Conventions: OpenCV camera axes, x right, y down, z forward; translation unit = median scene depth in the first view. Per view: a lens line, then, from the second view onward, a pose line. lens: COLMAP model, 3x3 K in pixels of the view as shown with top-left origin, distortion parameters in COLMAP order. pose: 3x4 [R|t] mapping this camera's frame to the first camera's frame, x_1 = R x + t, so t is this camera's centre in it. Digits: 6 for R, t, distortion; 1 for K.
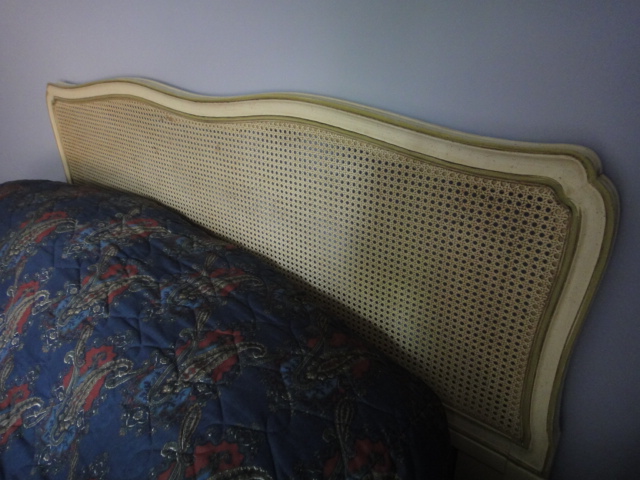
lens RADIAL K [[458.1, 0, 319.2], [0, 458.1, 236.2], [0, 0, 1]] dist [-0.006132, 0.018452]
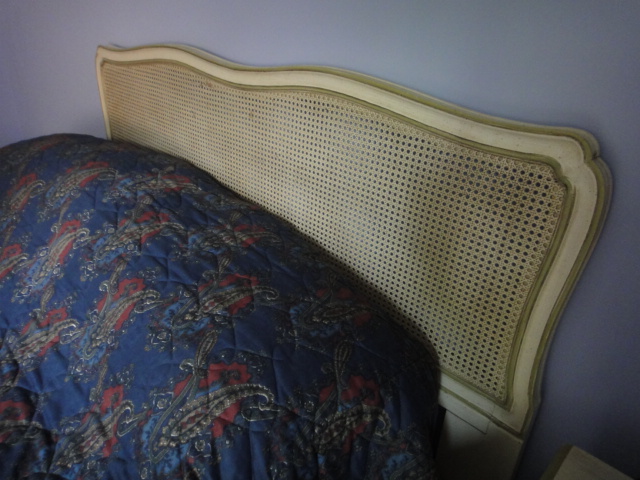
lens RADIAL K [[458.1, 0, 319.2], [0, 458.1, 236.2], [0, 0, 1]] dist [-0.006132, 0.018452]
pose [[0.994439, 0.095306, -0.044806, 0.016687], [-0.094356, 0.995276, 0.022859, 0.067620], [0.046773, -0.018504, 0.998734, -0.092905]]
